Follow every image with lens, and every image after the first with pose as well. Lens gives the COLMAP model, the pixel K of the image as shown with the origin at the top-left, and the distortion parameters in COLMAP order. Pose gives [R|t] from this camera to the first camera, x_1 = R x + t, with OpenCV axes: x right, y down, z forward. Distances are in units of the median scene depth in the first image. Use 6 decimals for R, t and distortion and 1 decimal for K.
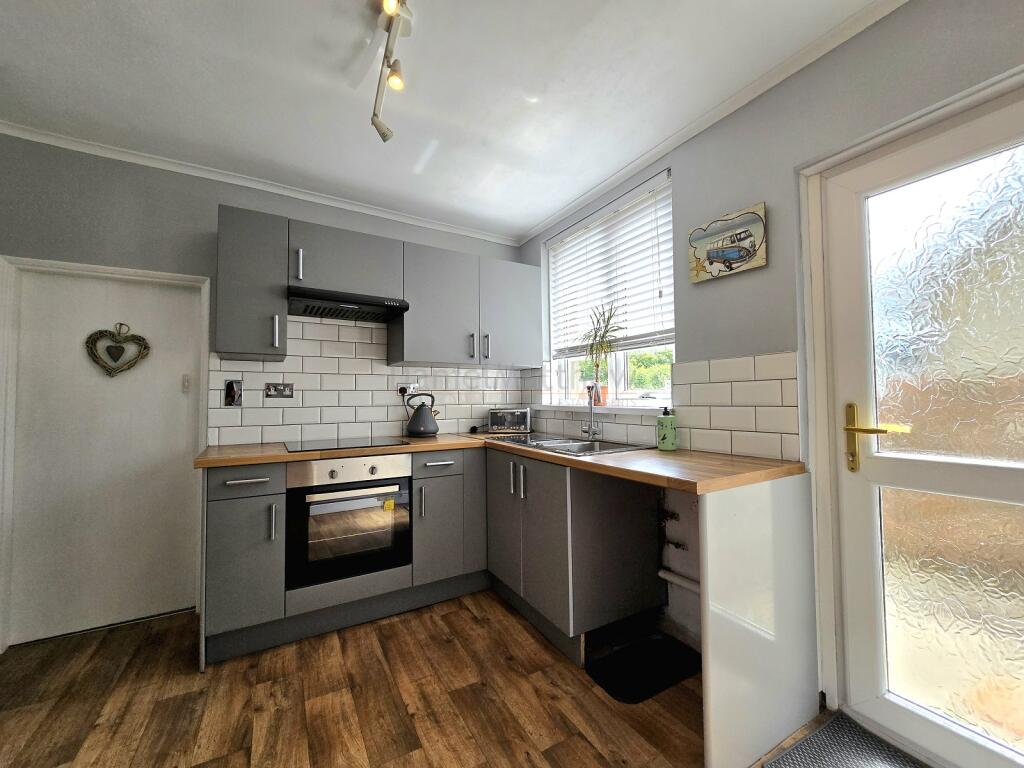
lens RADIAL K [[419.6, 0, 518.1], [0, 419.6, 380.8], [0, 0, 1]] dist [0.000342, 0.000138]
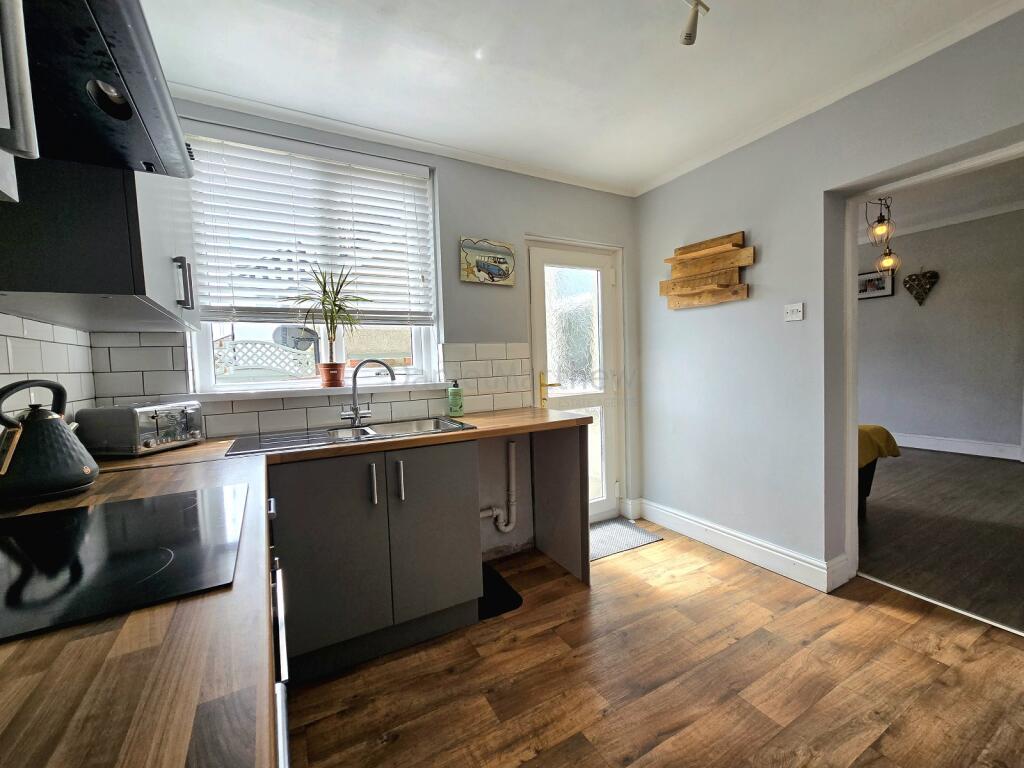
lens RADIAL K [[419.6, 0, 518.1], [0, 419.6, 380.8], [0, 0, 1]] dist [0.000342, 0.000138]
pose [[0.012670, -0.035147, 0.999302, -0.908355], [-0.006612, 0.999357, 0.035233, 0.021938], [-0.999898, -0.007053, 0.012429, 0.882193]]
